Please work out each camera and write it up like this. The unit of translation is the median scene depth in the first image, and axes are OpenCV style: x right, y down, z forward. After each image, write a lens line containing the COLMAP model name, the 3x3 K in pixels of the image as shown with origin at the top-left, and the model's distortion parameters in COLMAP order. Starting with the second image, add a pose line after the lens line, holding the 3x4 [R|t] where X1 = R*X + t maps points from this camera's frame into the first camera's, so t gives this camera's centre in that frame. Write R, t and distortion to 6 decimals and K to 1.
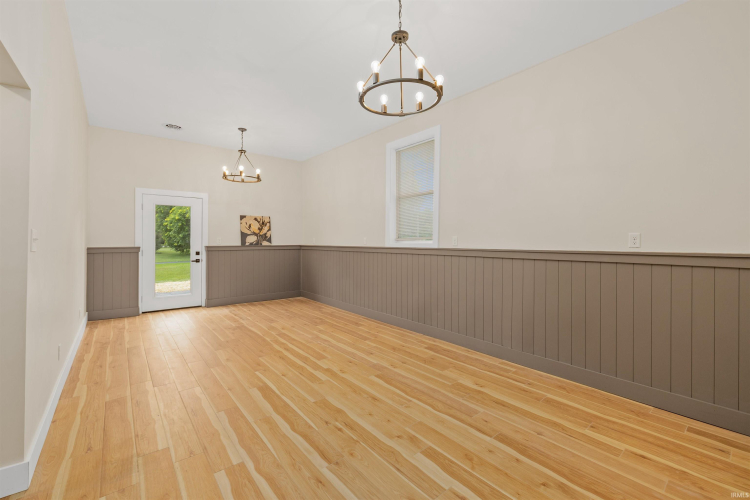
lens RADIAL K [[322.4, 0, 371.6], [0, 322.4, 246.0], [0, 0, 1]] dist [-0.000707, 0.000292]
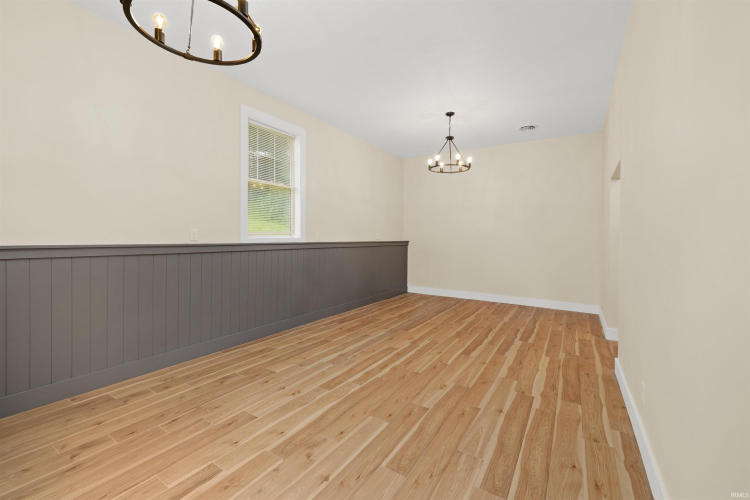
lens RADIAL K [[322.4, 0, 371.8], [0, 322.4, 245.9], [0, 0, 1]] dist [-0.000707, 0.000292]
pose [[-0.333224, -0.030012, 0.942370, -1.120921], [0.001648, 0.999473, 0.032413, -0.023010], [-0.942846, 0.012354, -0.332998, 1.413512]]
